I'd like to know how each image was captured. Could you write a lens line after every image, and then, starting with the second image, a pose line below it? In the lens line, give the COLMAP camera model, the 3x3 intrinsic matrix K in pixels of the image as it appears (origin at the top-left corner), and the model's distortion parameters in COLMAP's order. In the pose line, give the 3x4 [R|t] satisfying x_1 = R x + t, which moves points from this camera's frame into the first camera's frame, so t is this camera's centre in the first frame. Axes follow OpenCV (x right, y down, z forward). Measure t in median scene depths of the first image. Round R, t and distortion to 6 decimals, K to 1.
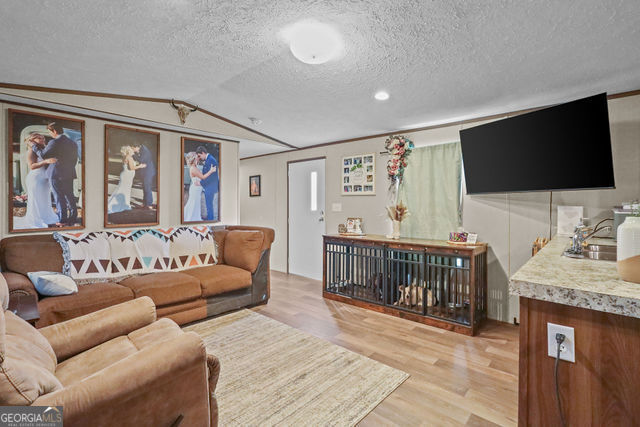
lens RADIAL K [[302.3, 0, 320.3], [0, 302.3, 207.1], [0, 0, 1]] dist [0.002663, 0.000966]
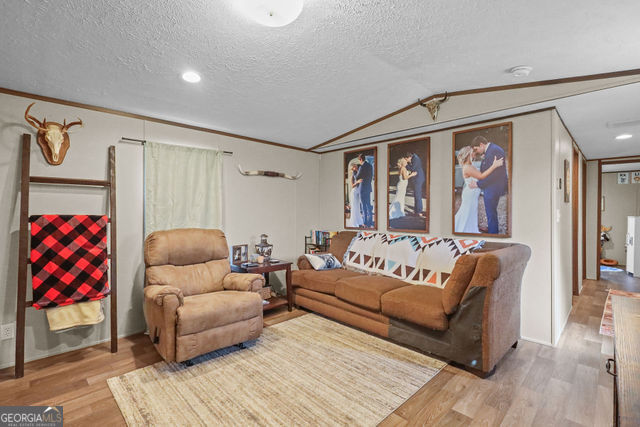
lens RADIAL K [[302.3, 0, 318.9], [0, 302.3, 211.6], [0, 0, 1]] dist [0.002663, 0.000966]
pose [[-0.062443, 0.001594, -0.998047, 0.483225], [-0.015172, 0.999882, 0.002546, -0.007001], [0.997933, 0.015302, -0.062411, 0.779779]]
